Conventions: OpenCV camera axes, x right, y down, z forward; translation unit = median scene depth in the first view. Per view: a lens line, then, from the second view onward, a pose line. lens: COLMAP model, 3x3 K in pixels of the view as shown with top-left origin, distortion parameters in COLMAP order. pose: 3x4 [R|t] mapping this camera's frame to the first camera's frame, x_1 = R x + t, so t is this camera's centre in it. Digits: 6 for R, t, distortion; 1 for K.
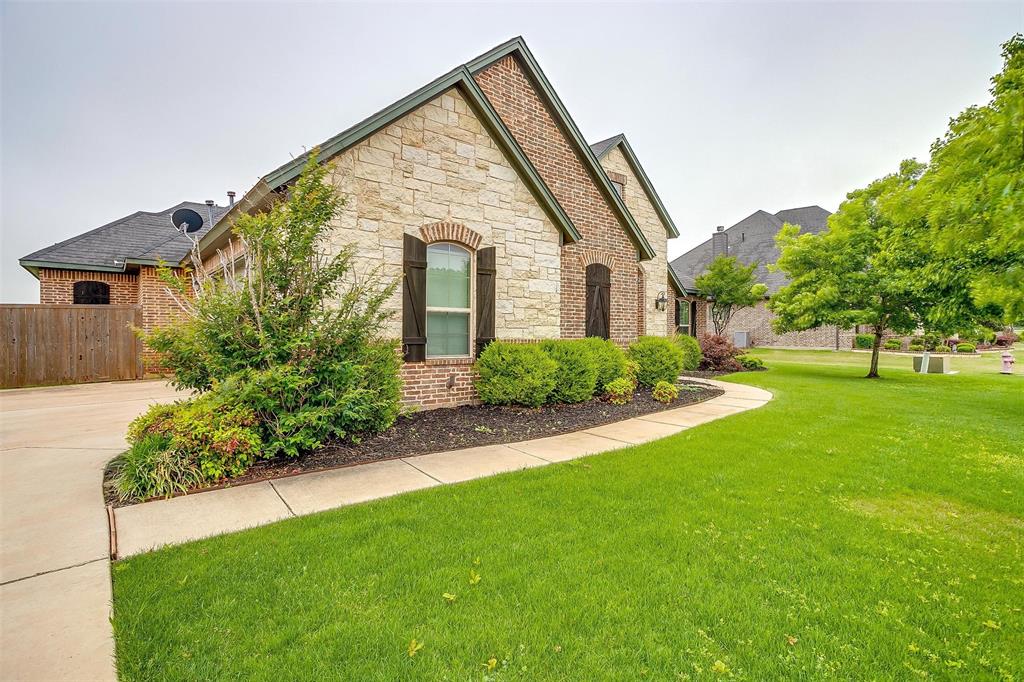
lens RADIAL K [[496.8, 0, 511.6], [0, 496.8, 334.9], [0, 0, 1]] dist [-0.025859, 0.000528]
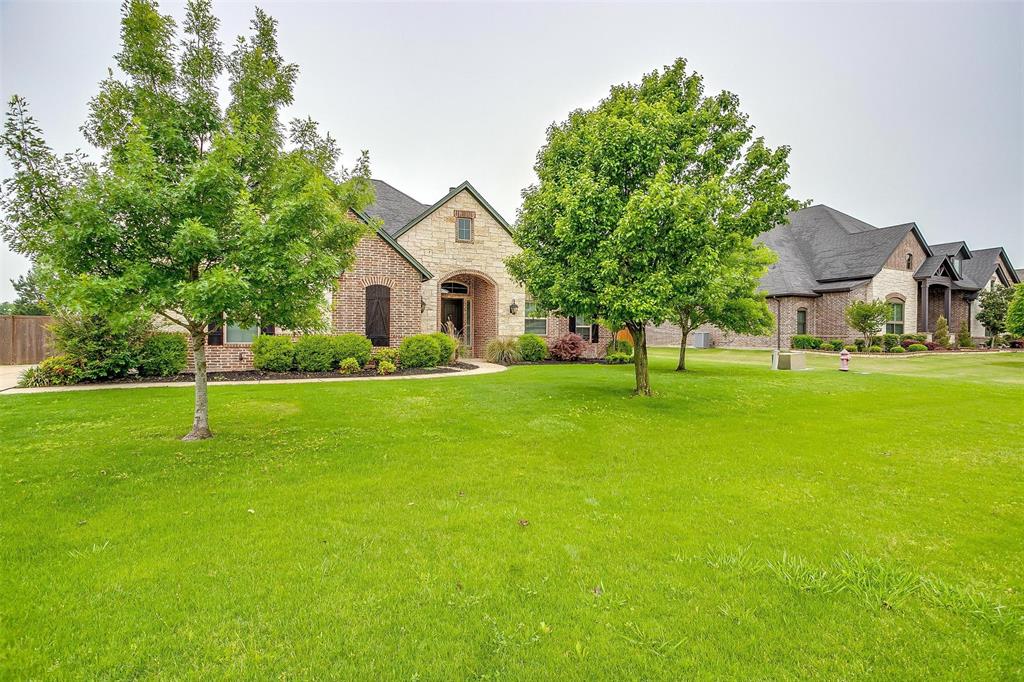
lens RADIAL K [[496.8, 0, 511.6], [0, 496.8, 343.1], [0, 0, 1]] dist [-0.025859, 0.000528]
pose [[0.968555, 0.007362, -0.248689, 1.167719], [-0.004157, 0.999901, 0.013412, 0.015197], [0.248764, -0.011956, 0.968490, -0.448634]]
